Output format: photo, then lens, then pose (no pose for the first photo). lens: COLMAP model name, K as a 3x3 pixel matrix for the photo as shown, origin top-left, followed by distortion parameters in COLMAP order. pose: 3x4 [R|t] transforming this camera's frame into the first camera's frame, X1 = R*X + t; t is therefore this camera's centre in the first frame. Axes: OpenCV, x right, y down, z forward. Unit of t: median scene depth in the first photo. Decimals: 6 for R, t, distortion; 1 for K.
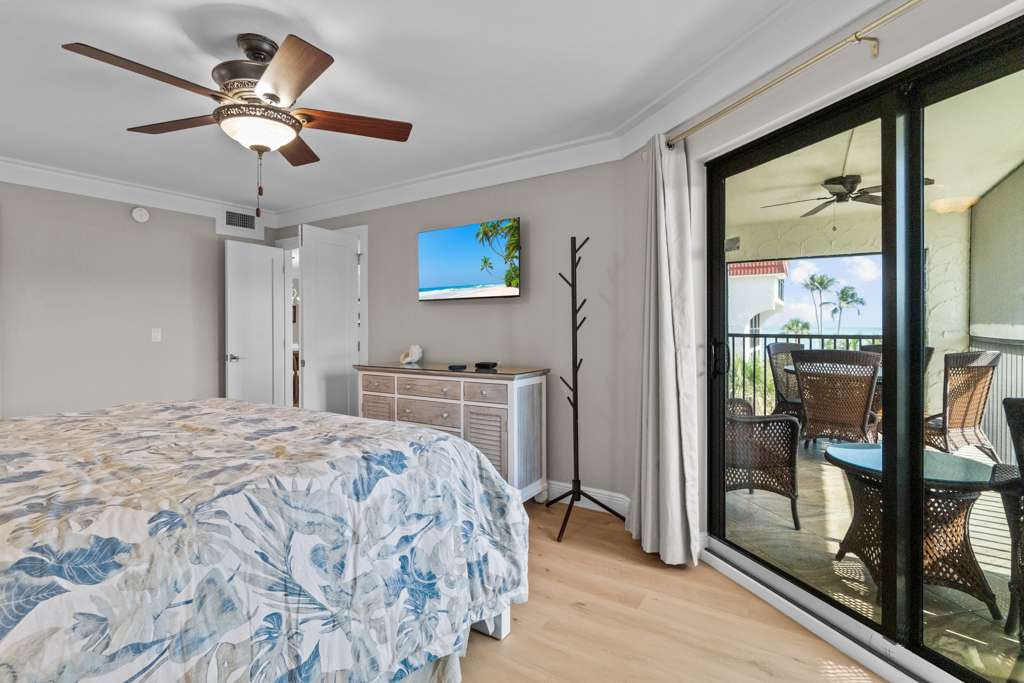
lens RADIAL K [[473.0, 0, 510.0], [0, 473.0, 328.9], [0, 0, 1]] dist [0.002304, 0.000824]
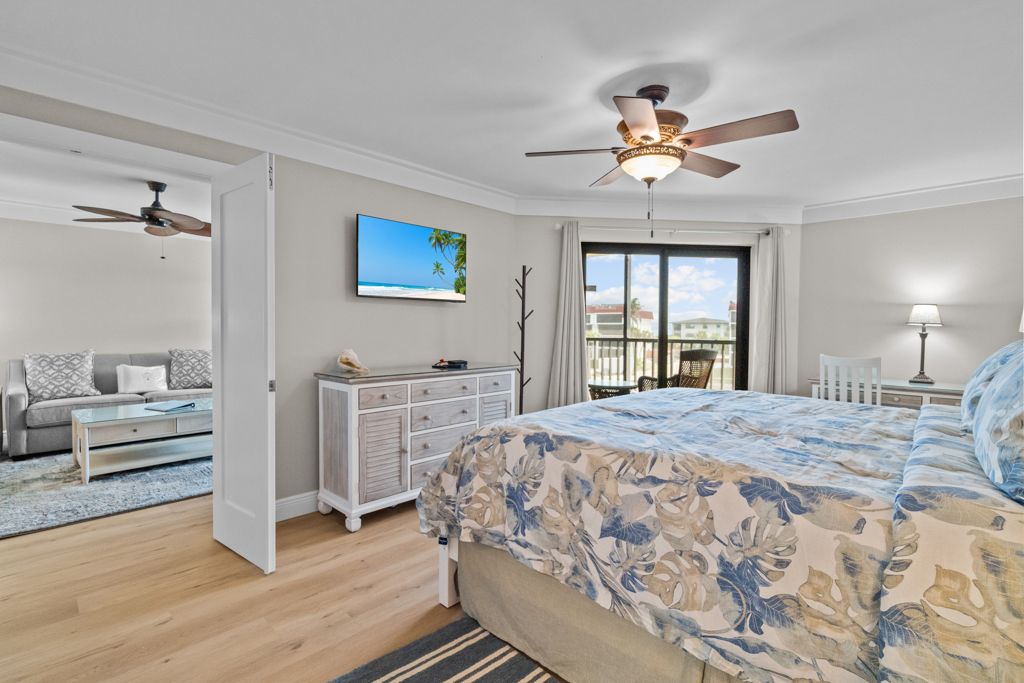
lens RADIAL K [[473.0, 0, 510.0], [0, 473.0, 328.9], [0, 0, 1]] dist [0.002304, 0.000824]
pose [[0.202538, 0.001737, 0.979273, -1.088637], [-0.005164, 0.999986, -0.000706, -0.002485], [-0.979261, -0.004914, 0.202544, 0.645844]]
